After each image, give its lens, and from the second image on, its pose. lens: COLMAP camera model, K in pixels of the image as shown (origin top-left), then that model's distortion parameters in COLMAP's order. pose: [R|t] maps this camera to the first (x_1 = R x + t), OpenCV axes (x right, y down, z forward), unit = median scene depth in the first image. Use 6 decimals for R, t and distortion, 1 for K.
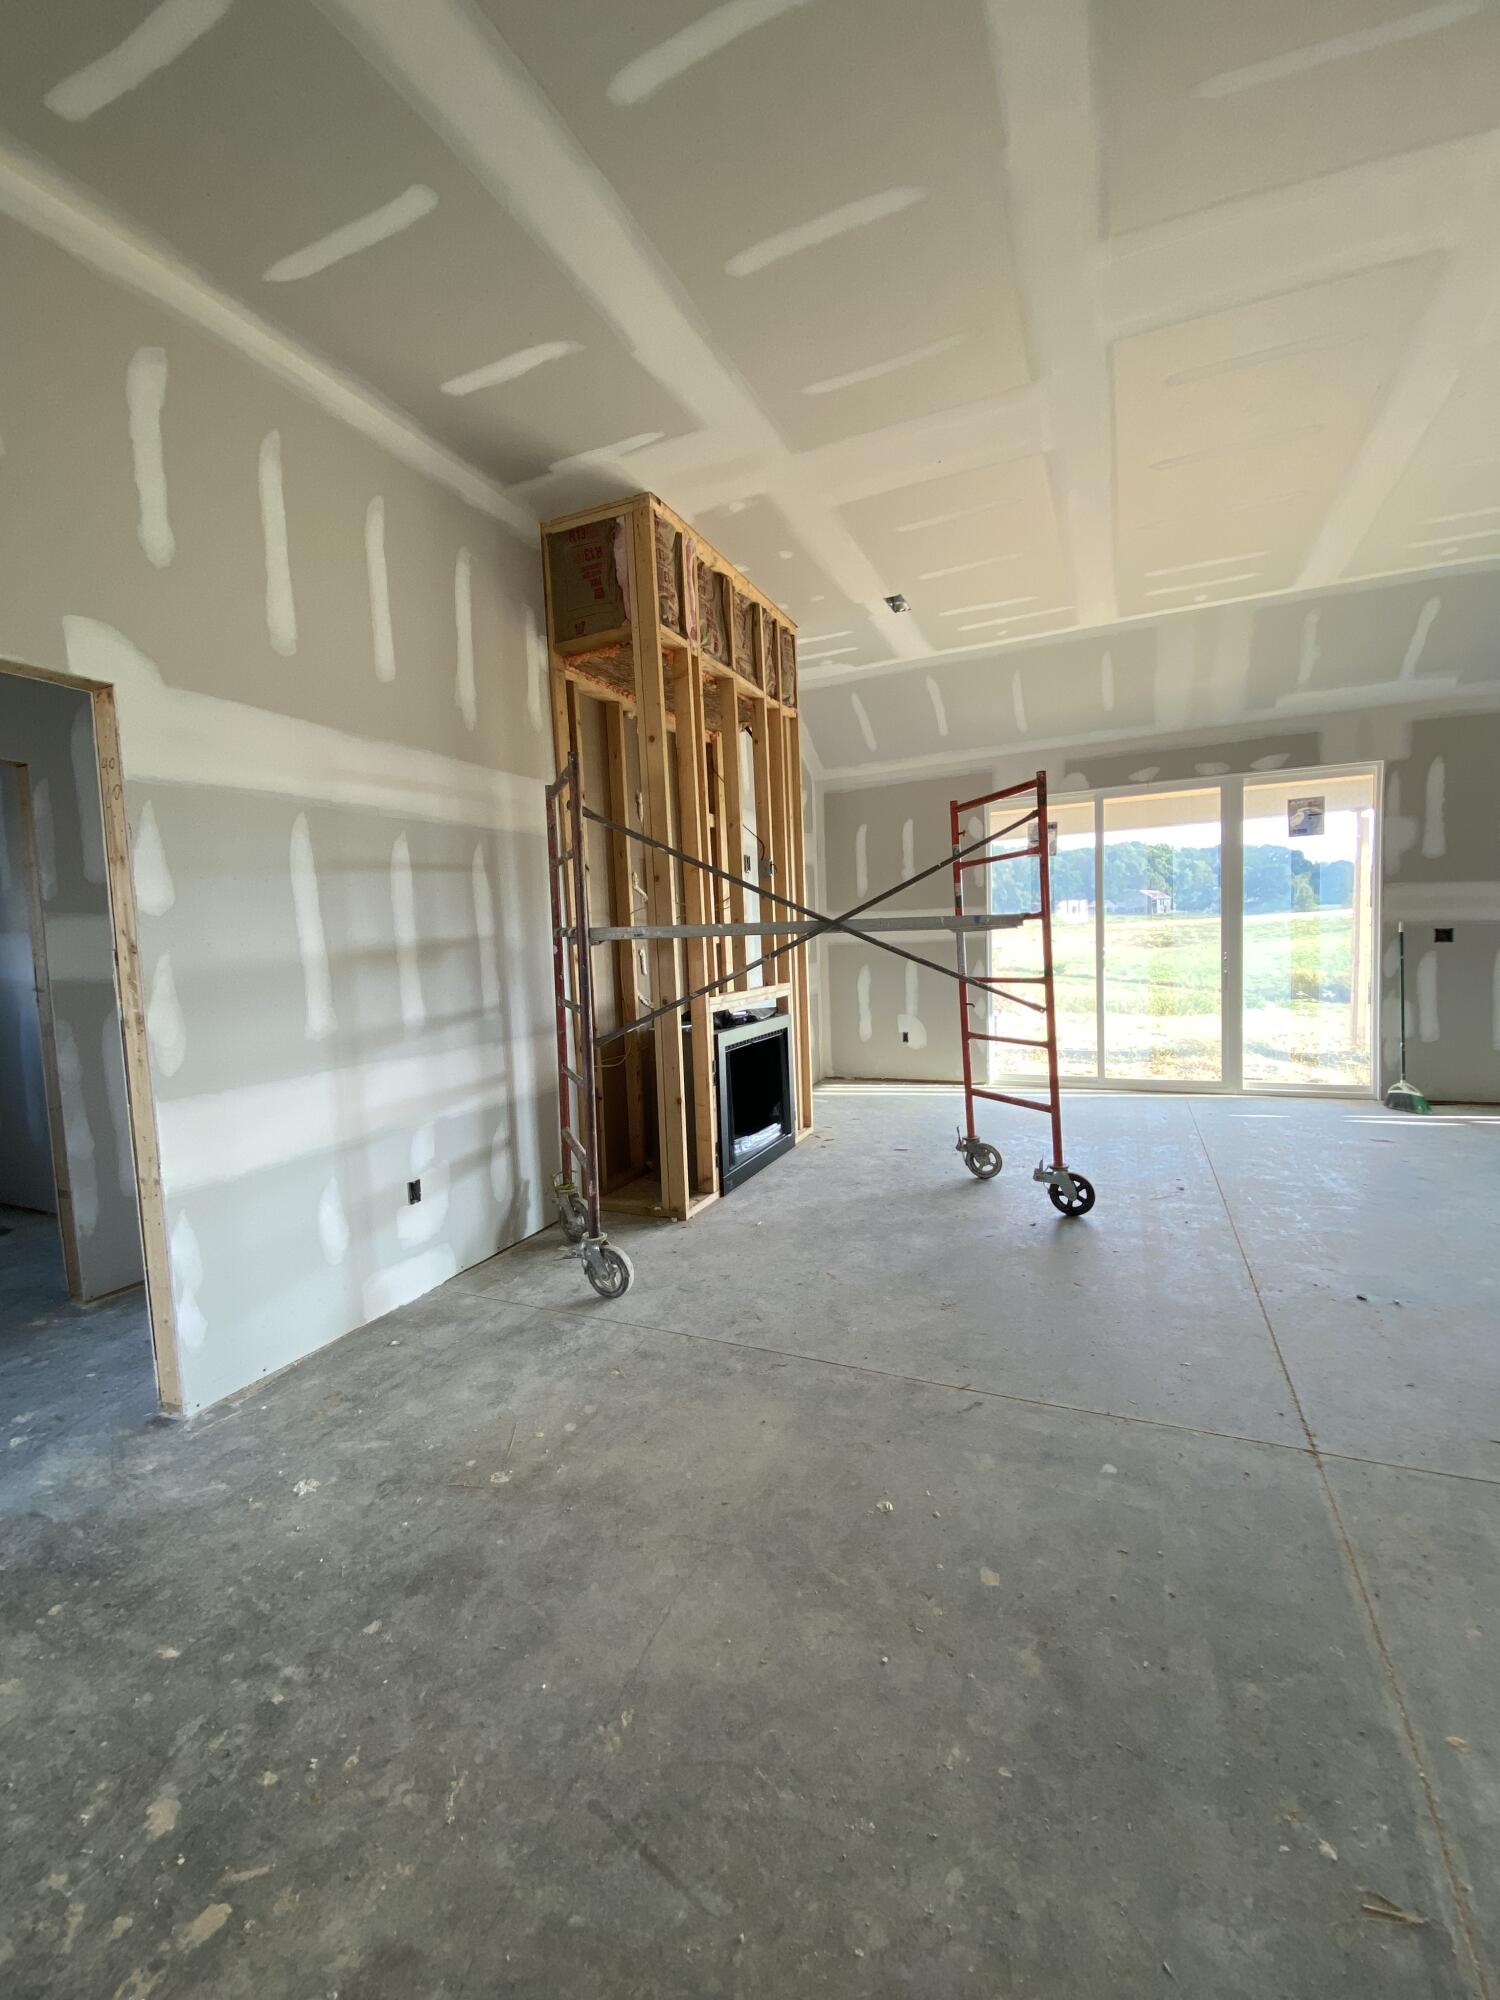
lens RADIAL K [[814.3, 0, 750.0], [0, 814.3, 1000.0], [0, 0, 1]] dist [0.064592, -0.049801]
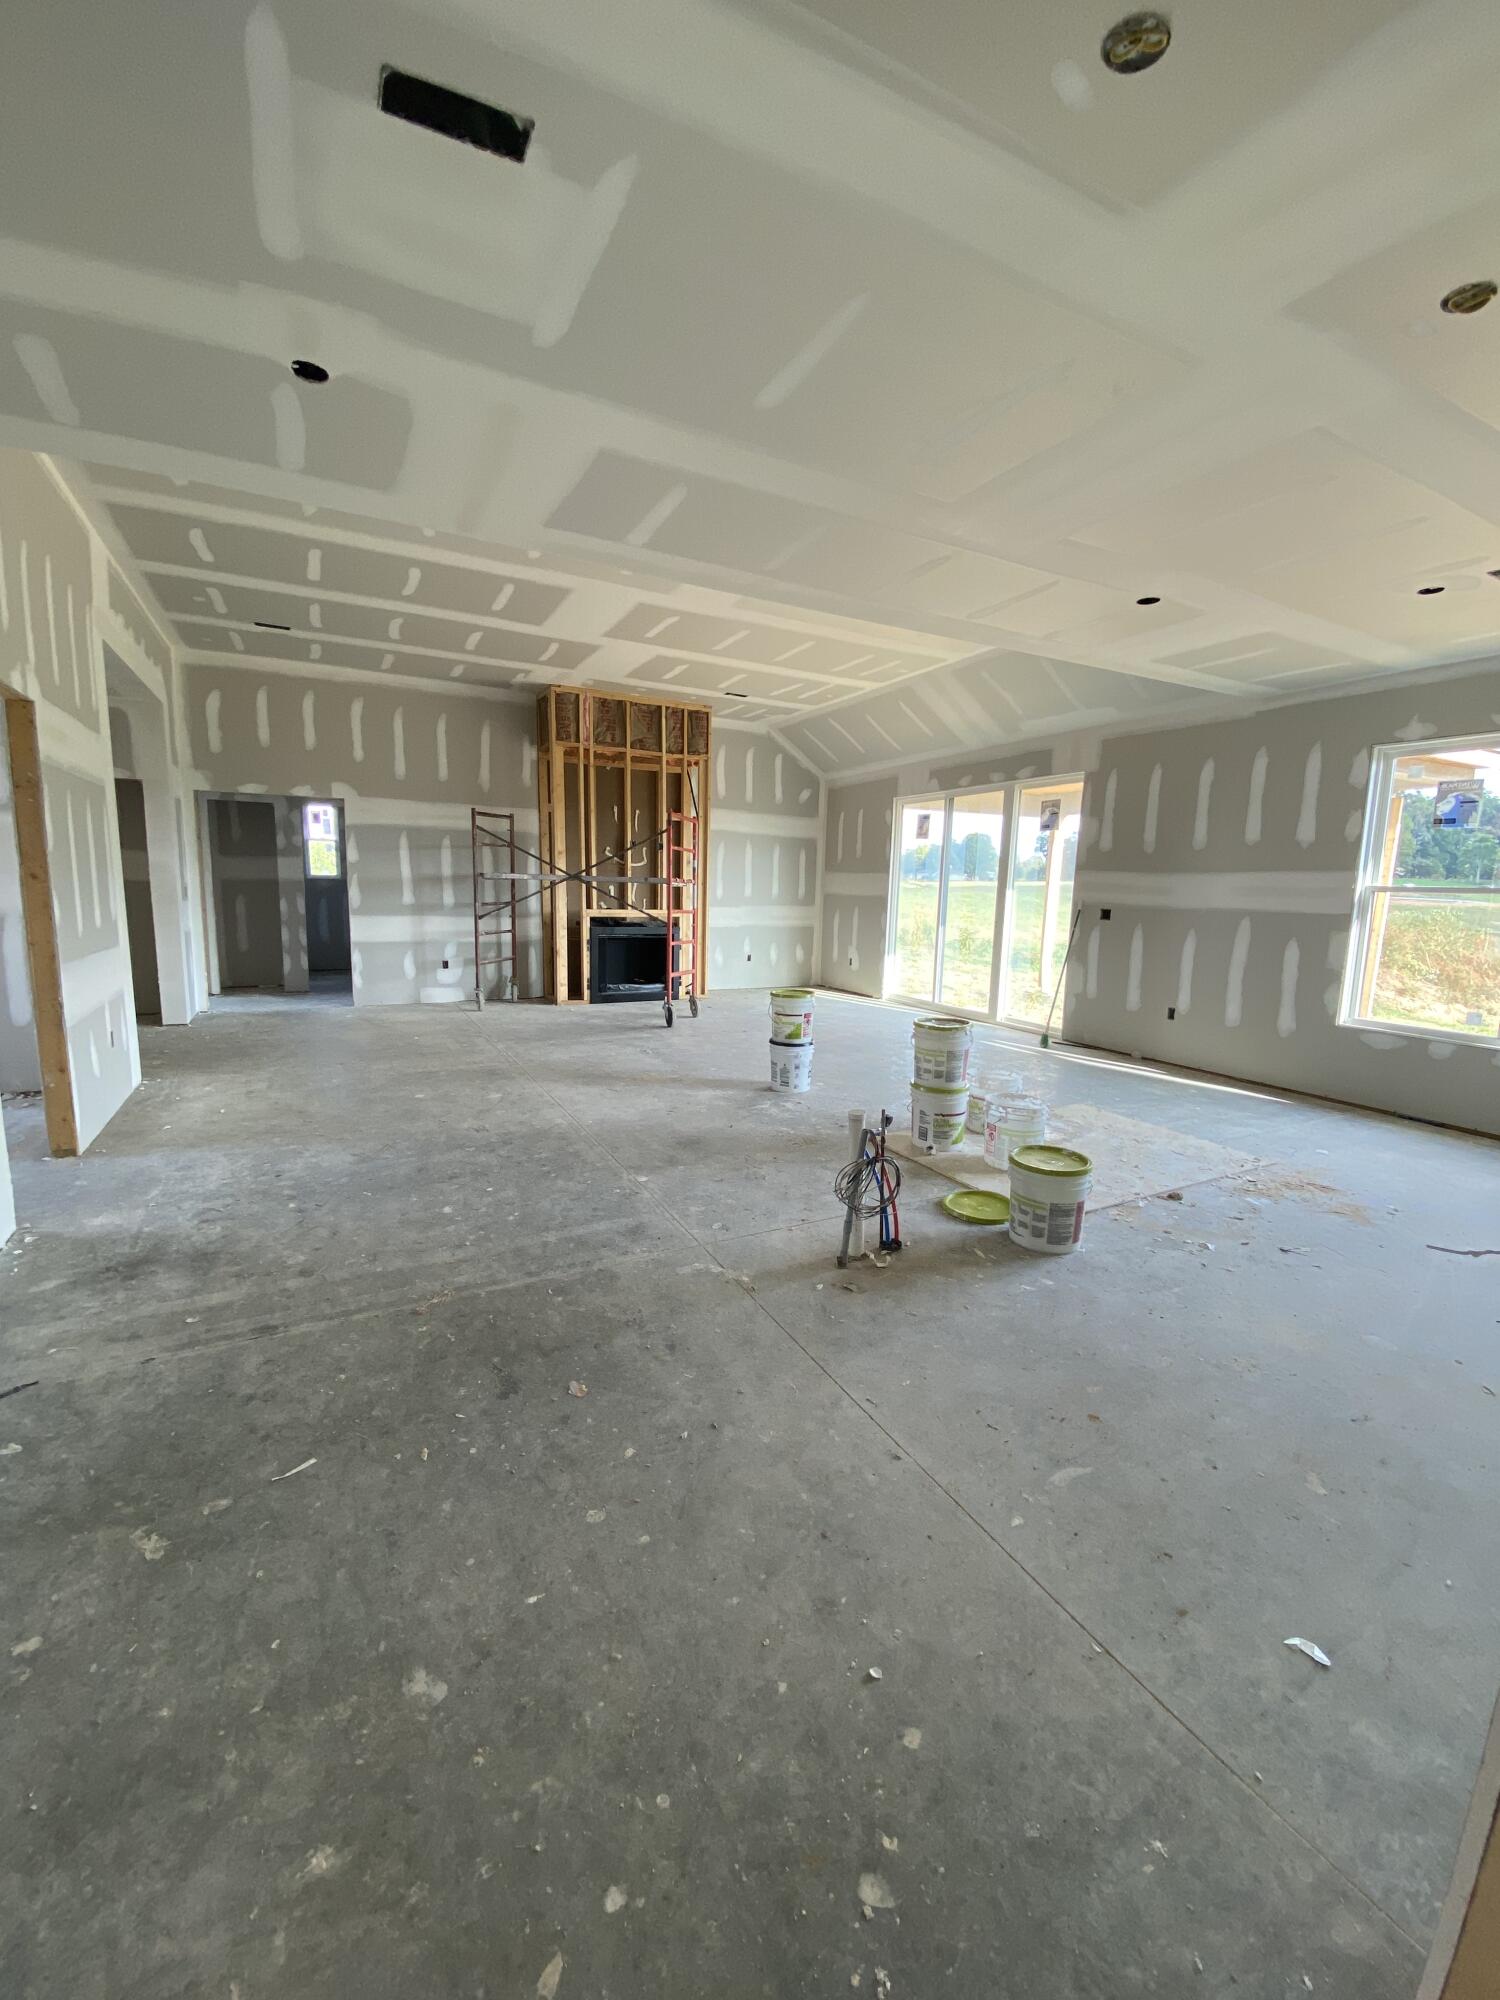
lens RADIAL K [[814.3, 0, 750.0], [0, 814.3, 1000.0], [0, 0, 1]] dist [0.064592, -0.049801]
pose [[0.777942, 0.144015, -0.611609, 1.198102], [-0.101909, 0.989411, 0.103350, -0.024173], [0.620016, -0.018072, 0.784381, -0.306003]]
